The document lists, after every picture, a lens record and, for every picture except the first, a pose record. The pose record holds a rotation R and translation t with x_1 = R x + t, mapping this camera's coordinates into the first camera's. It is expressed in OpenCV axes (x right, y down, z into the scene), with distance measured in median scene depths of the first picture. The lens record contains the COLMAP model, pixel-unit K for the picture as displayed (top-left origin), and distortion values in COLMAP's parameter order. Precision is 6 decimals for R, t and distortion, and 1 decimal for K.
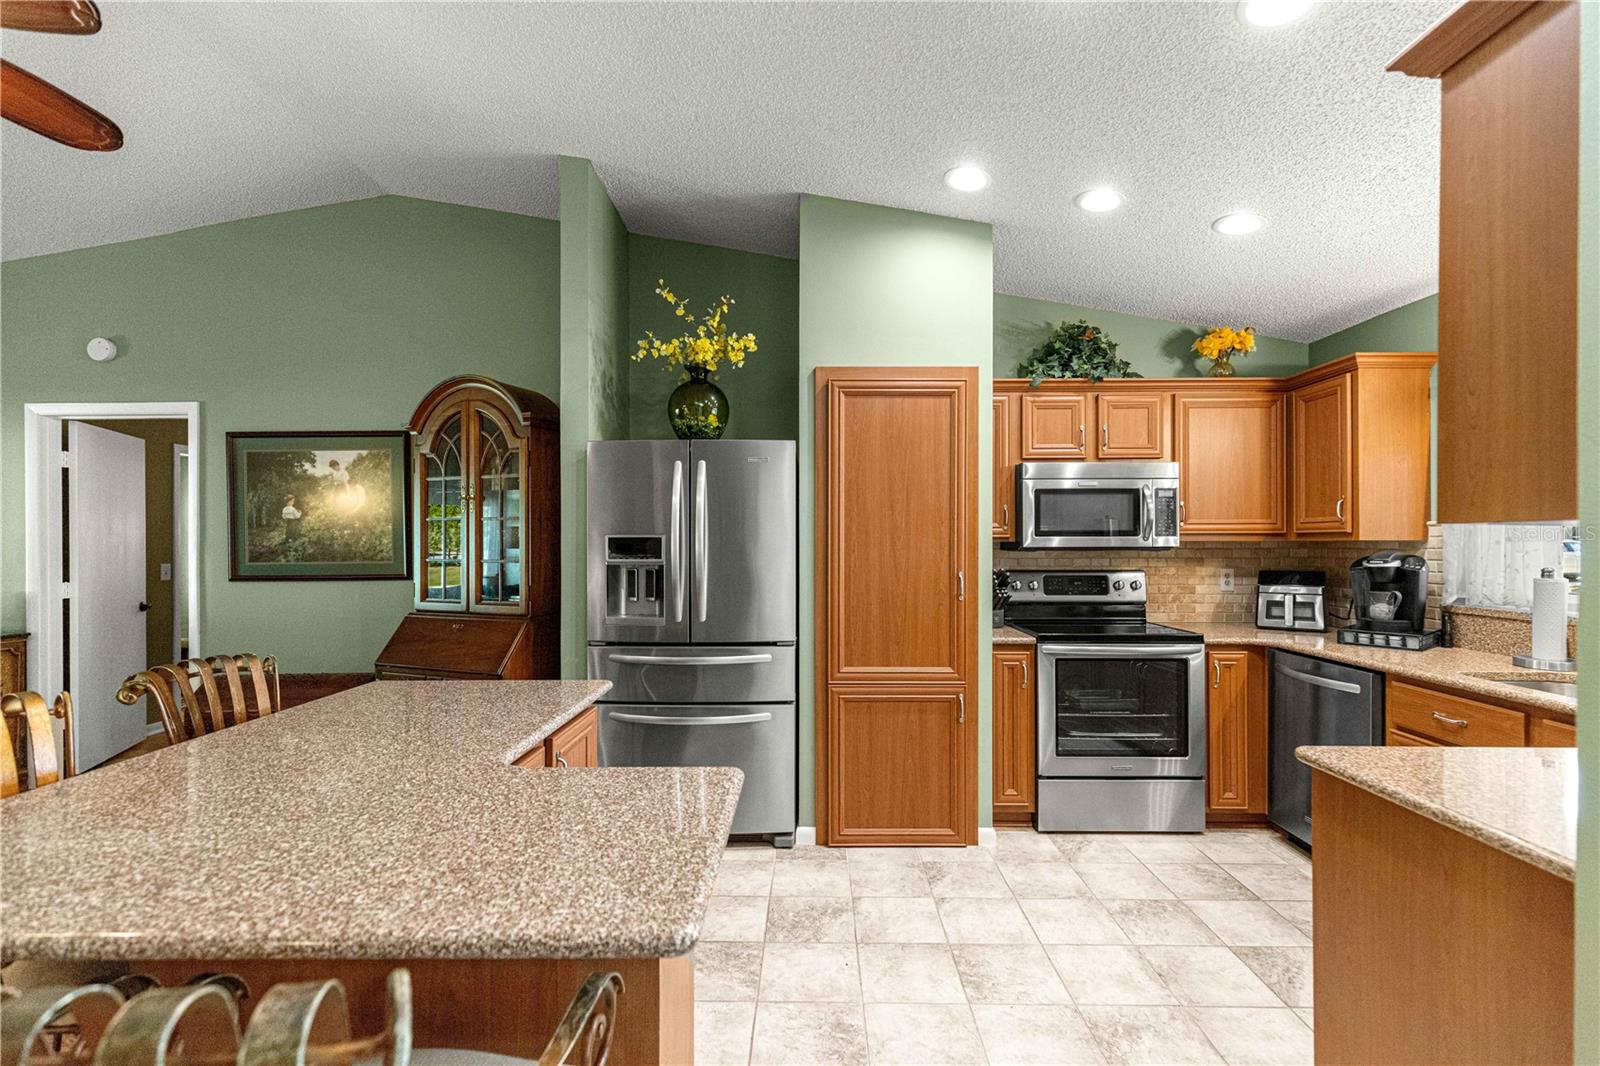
lens RADIAL K [[708.8, 0, 808.0], [0, 708.8, 538.8], [0, 0, 1]] dist [0.003612, 0.000436]
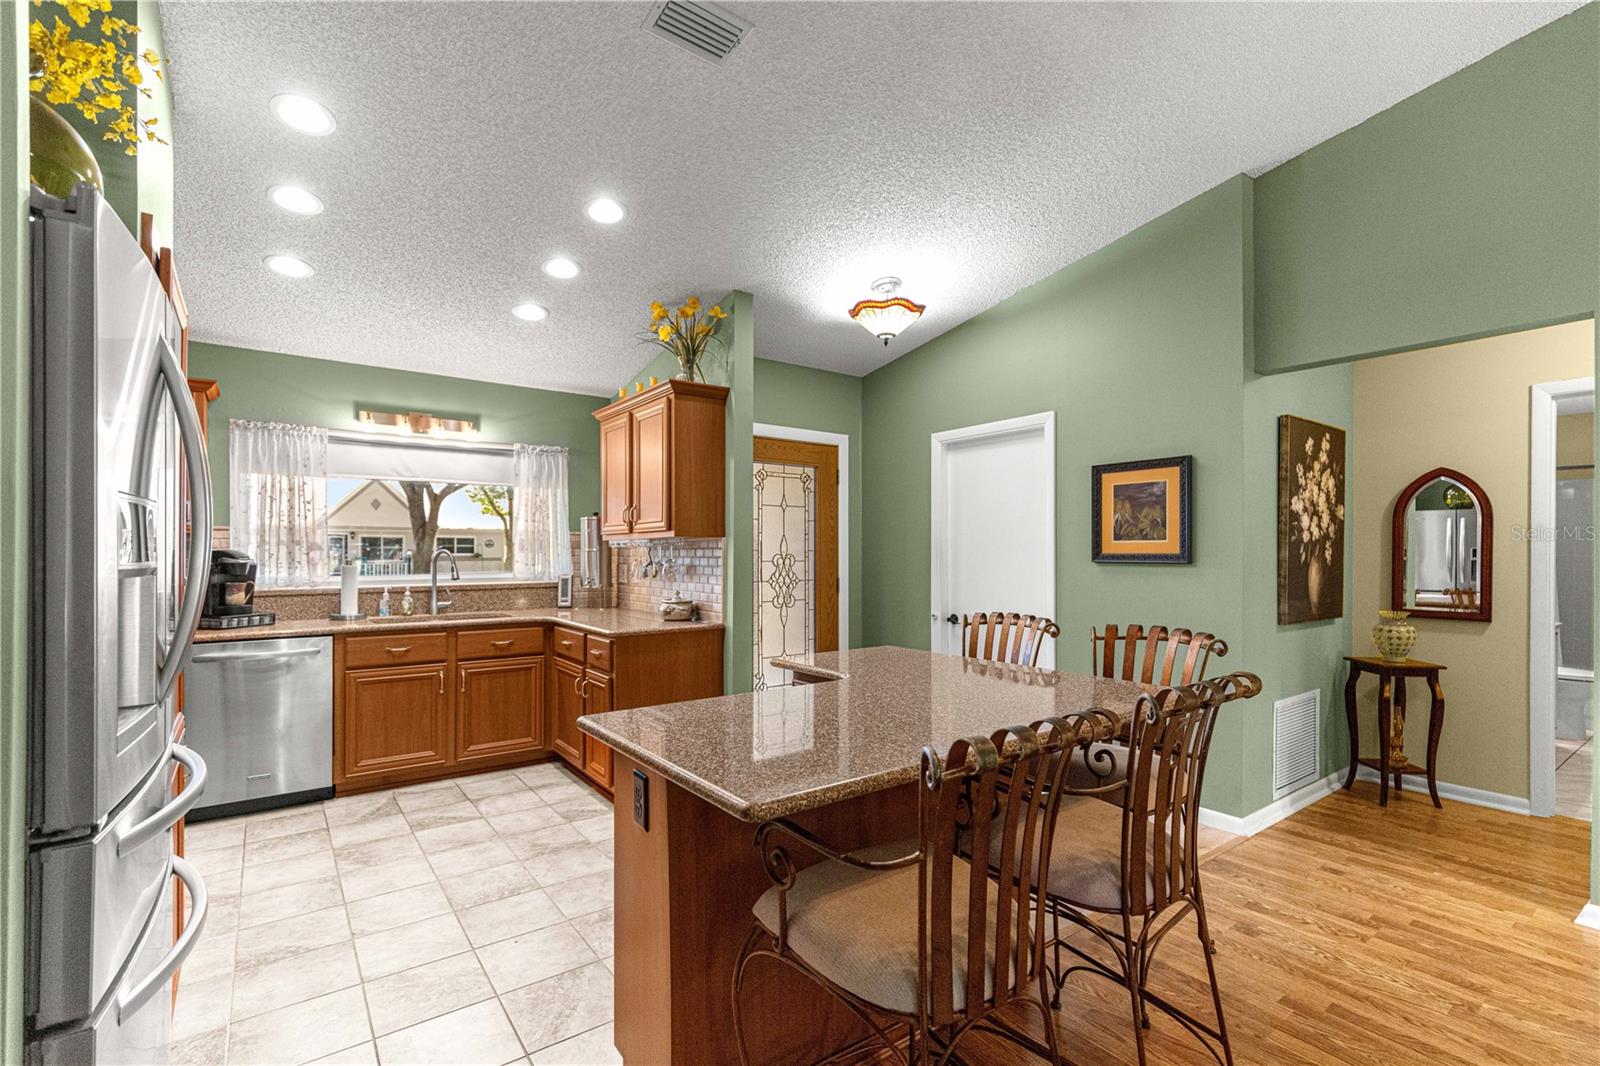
lens RADIAL K [[722.5, 0, 807.5], [0, 722.5, 551.0], [0, 0, 1]] dist [0.001972, -0.000420]
pose [[-0.607755, -0.000007, 0.794125, -0.726978], [-0.003778, 0.999989, -0.002883, 0.017764], [-0.794116, -0.004752, -0.607748, 0.905143]]
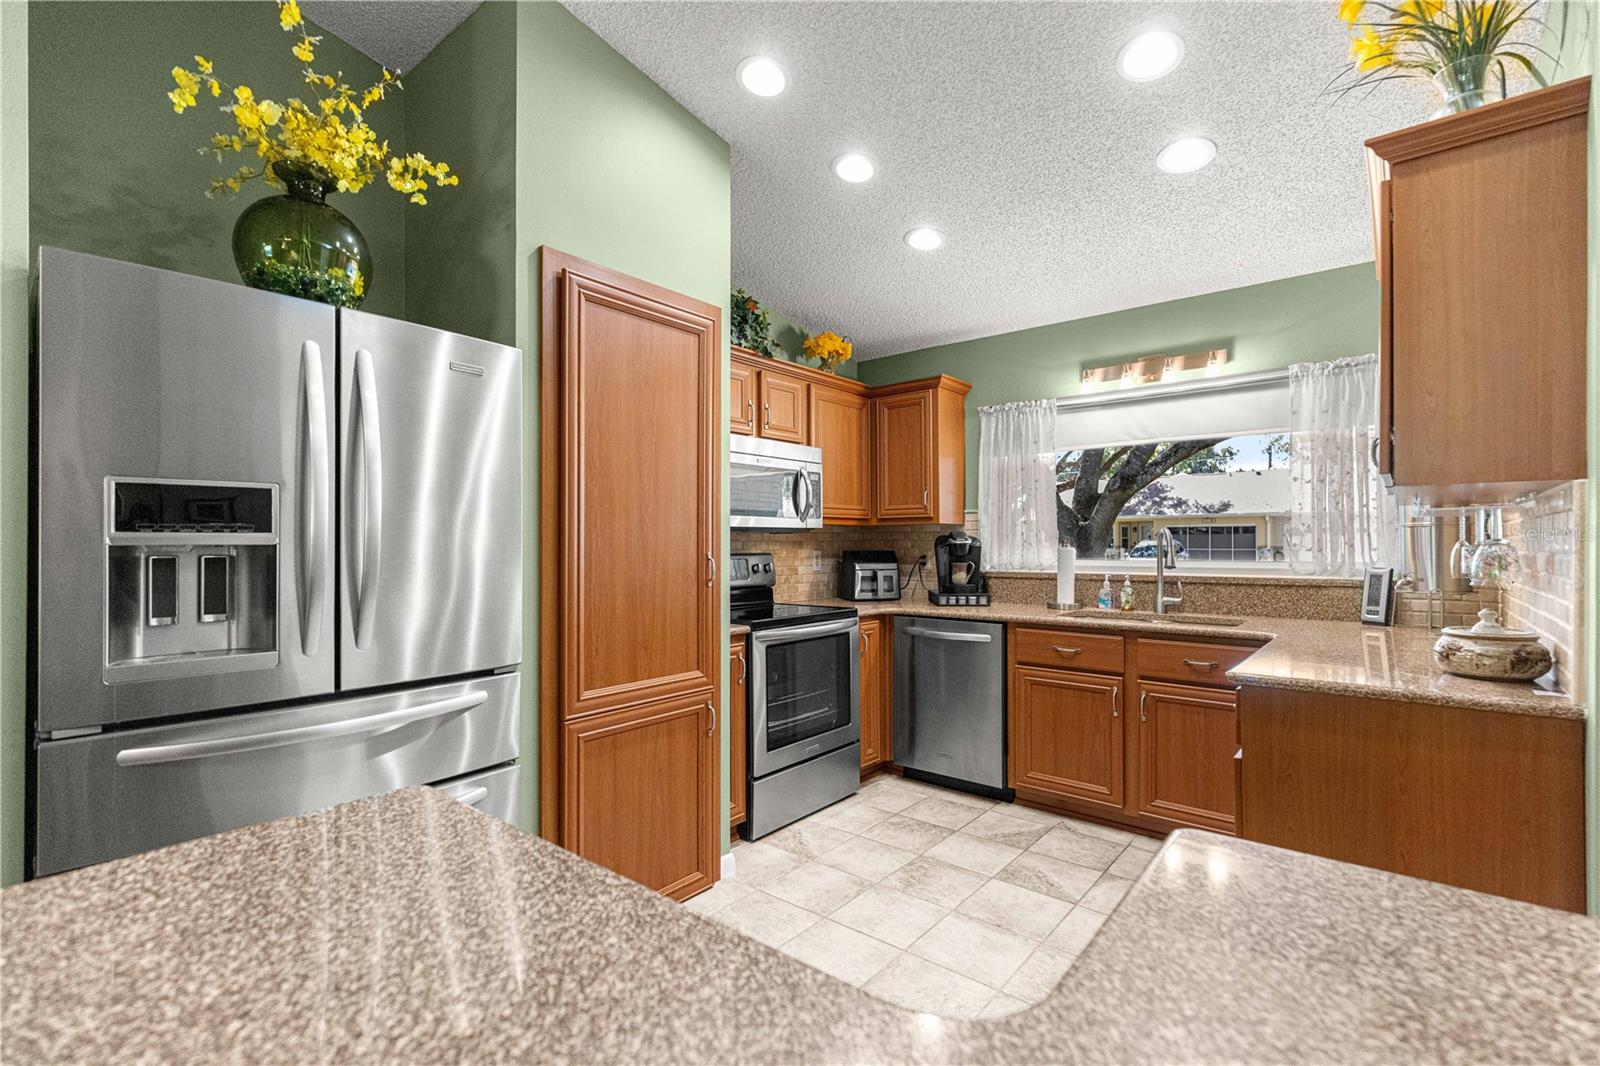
lens RADIAL K [[711.5, 0, 808.8], [0, 711.5, 536.7], [0, 0, 1]] dist [0.002589, -0.000770]
pose [[0.628674, 0.004191, 0.777657, -0.336215], [-0.000114, 0.999986, -0.005297, 0.031630], [-0.777669, 0.003241, 0.628666, 0.375893]]
